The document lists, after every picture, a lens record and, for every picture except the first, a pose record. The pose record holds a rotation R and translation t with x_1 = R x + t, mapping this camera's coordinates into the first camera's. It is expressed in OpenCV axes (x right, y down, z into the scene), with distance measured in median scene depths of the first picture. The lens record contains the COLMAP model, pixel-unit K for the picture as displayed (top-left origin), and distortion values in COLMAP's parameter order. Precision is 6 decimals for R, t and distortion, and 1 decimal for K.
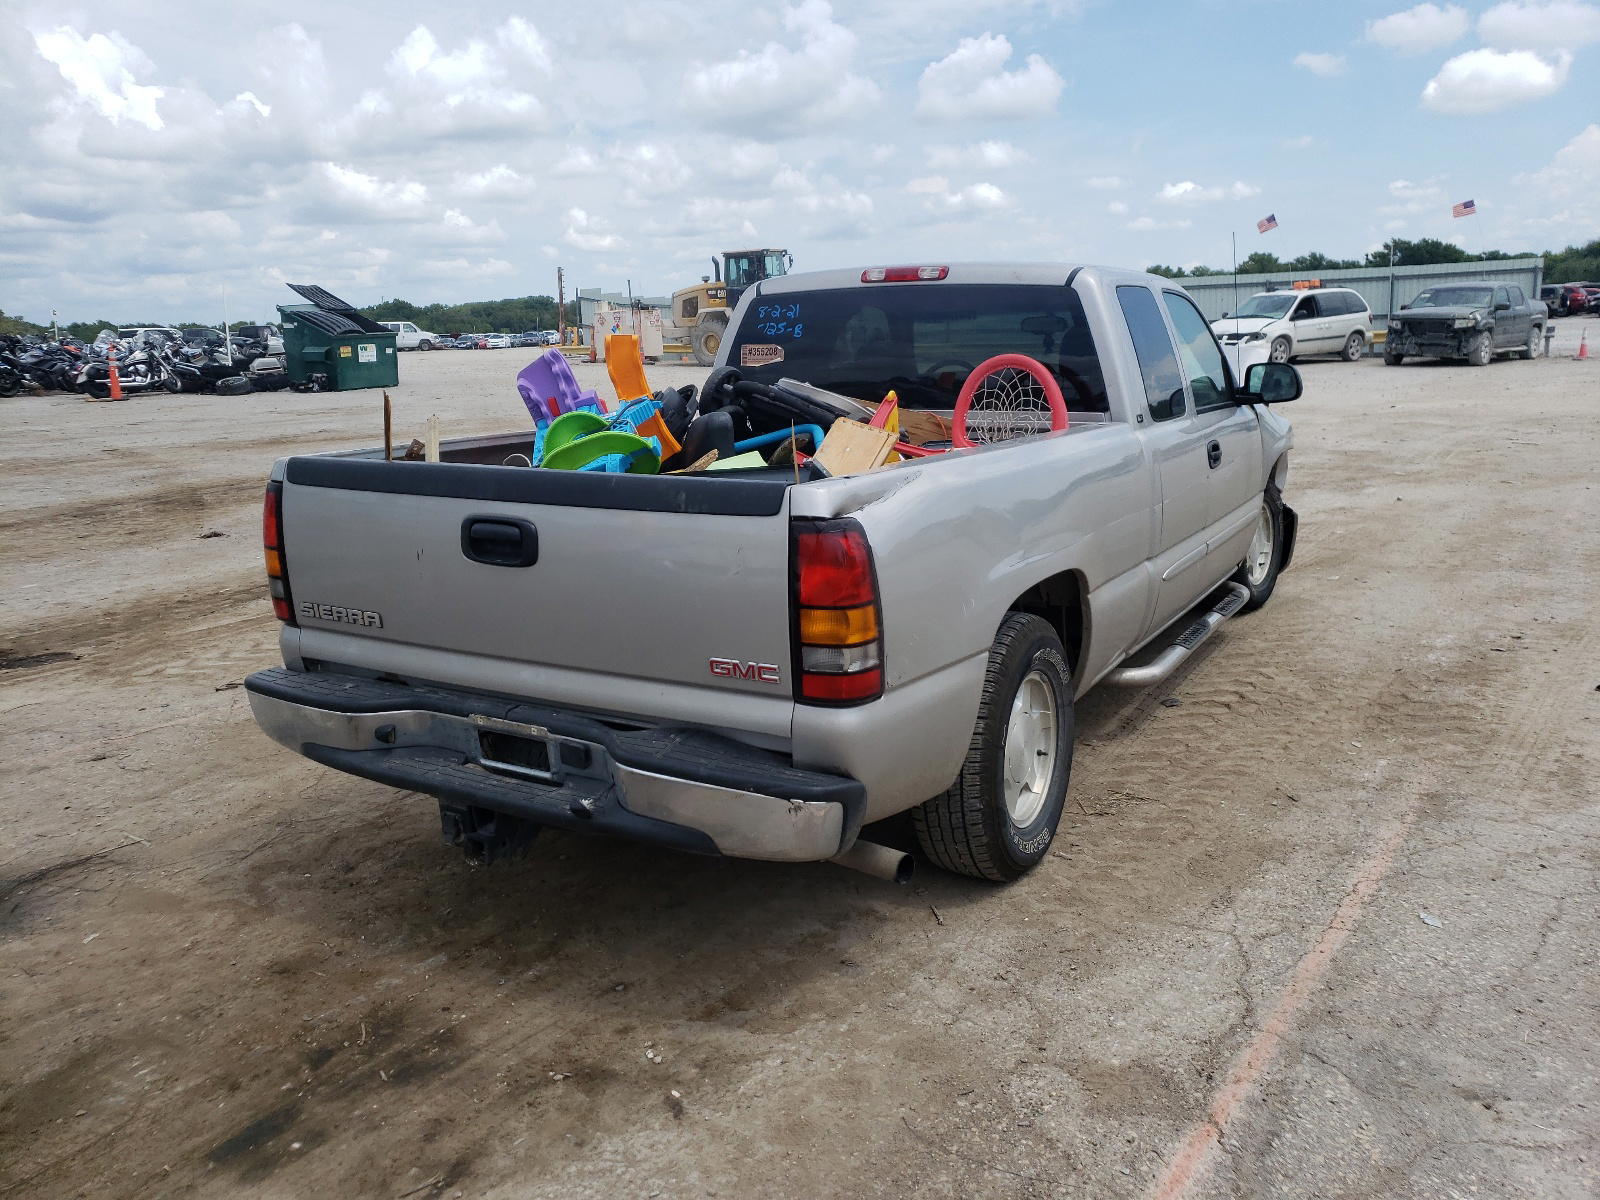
lens RADIAL K [[1318.7, 0, 767.3], [0, 1318.7, 600.0], [0, 0, 1]] dist [0.002595, 0.084404]
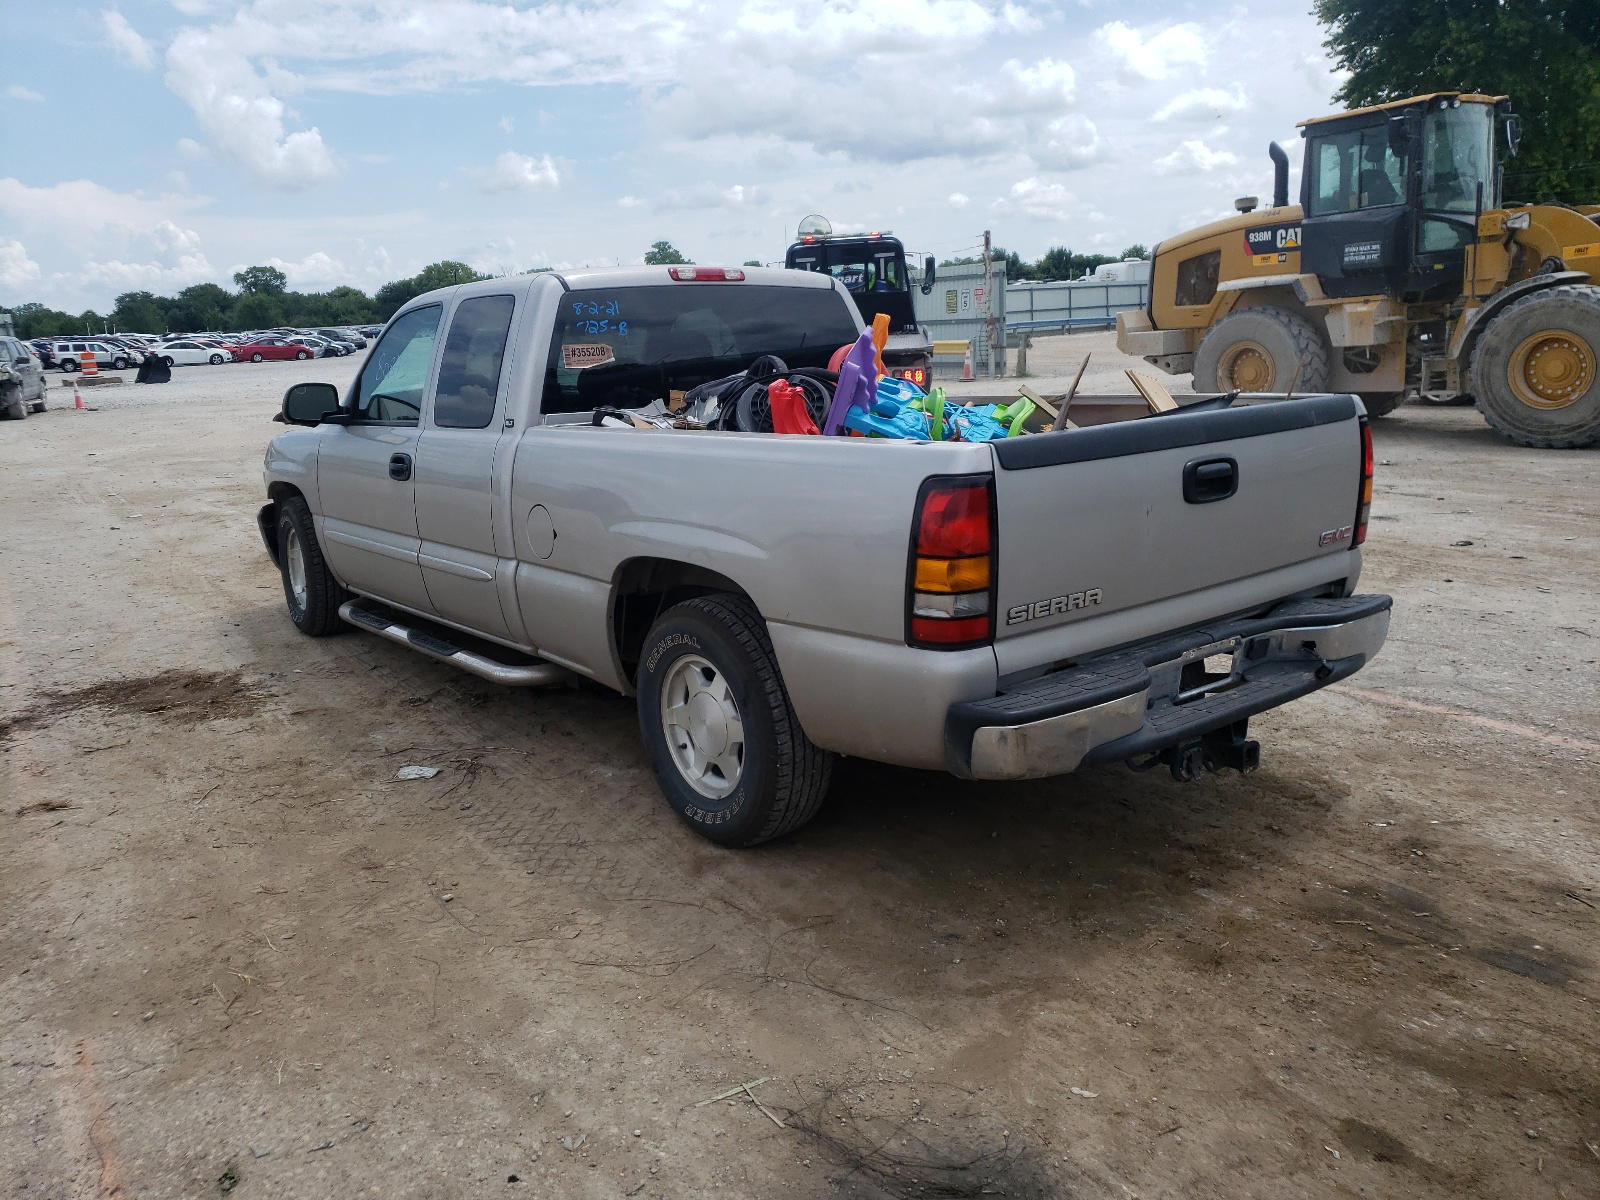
lens RADIAL K [[1318.7, 0, 767.3], [0, 1318.7, 600.0], [0, 0, 1]] dist [0.002595, 0.084404]
pose [[0.309495, -0.175398, 0.934585, -1.263418], [0.225600, 0.968324, 0.107021, -0.137345], [-0.923752, 0.177720, 0.339261, 0.906367]]
